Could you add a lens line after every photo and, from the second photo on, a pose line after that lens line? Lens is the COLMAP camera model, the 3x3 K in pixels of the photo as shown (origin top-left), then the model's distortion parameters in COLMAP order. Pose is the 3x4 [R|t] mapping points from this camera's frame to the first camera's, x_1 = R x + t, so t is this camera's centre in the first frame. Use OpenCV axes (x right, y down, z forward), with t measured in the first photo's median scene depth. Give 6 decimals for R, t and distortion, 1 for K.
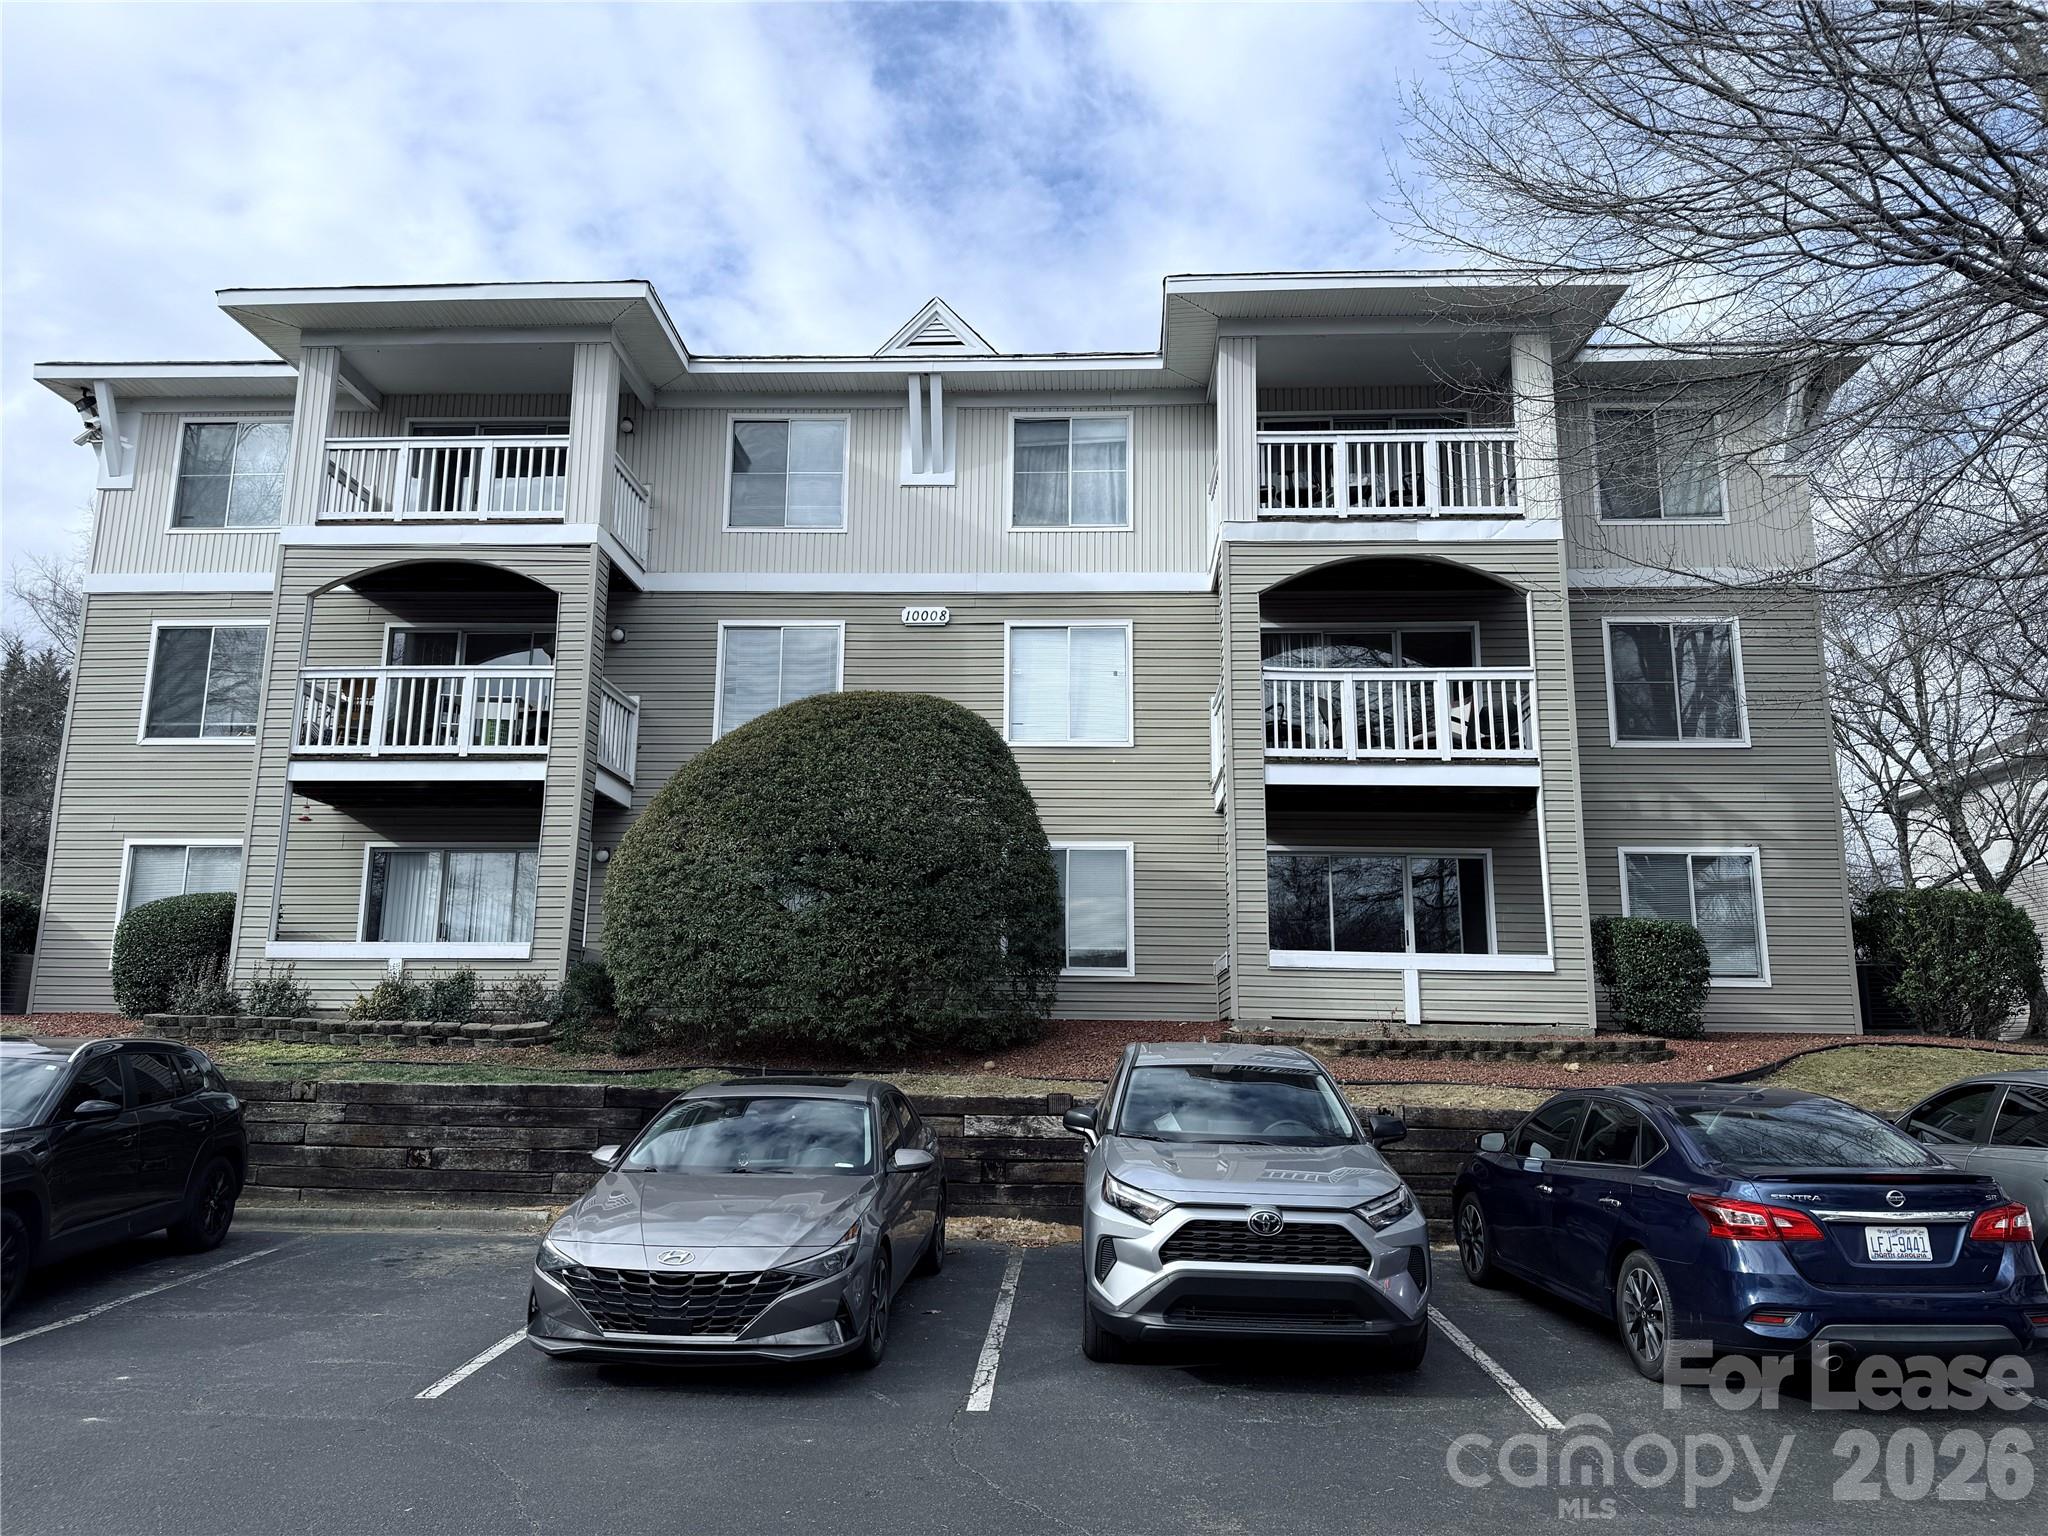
lens RADIAL K [[1398.4, 0, 1024.0], [0, 1398.4, 768.0], [0, 0, 1]] dist [0.003015, 0.000851]
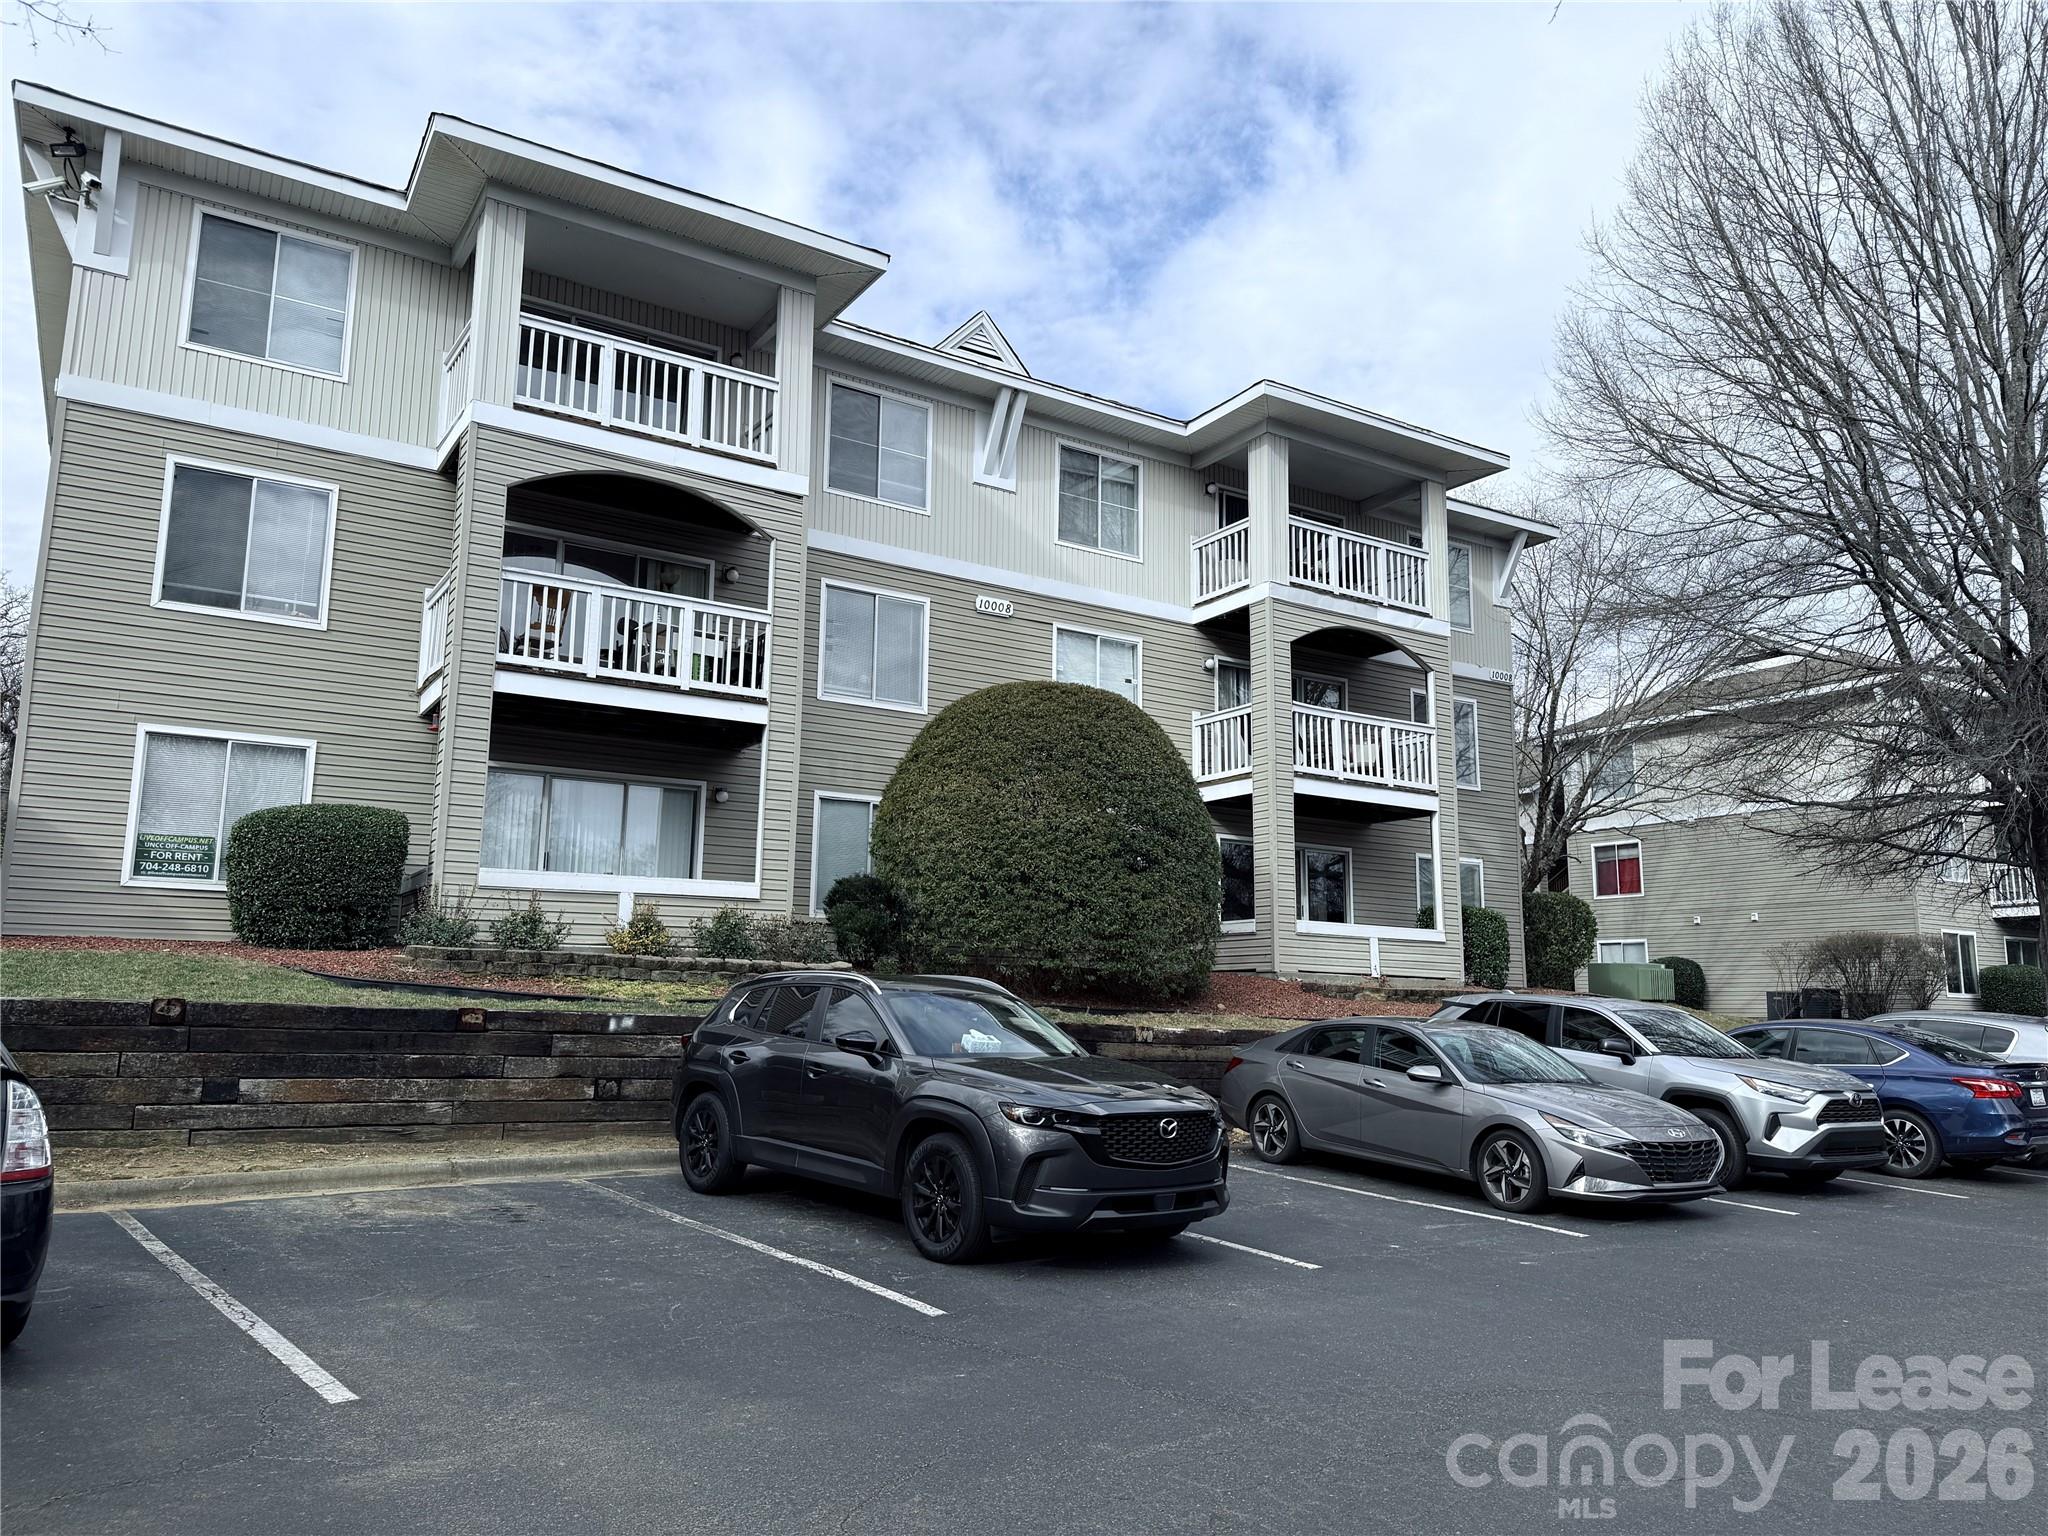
lens RADIAL K [[1442.7, 0, 1022.4], [0, 1442.7, 705.9], [0, 0, 1]] dist [0.041503, -0.079361]
pose [[0.821813, 0.119695, 0.557042, -0.666169], [-0.127982, 0.991480, -0.024232, -0.002487], [-0.555197, -0.051377, 0.830131, 0.015267]]
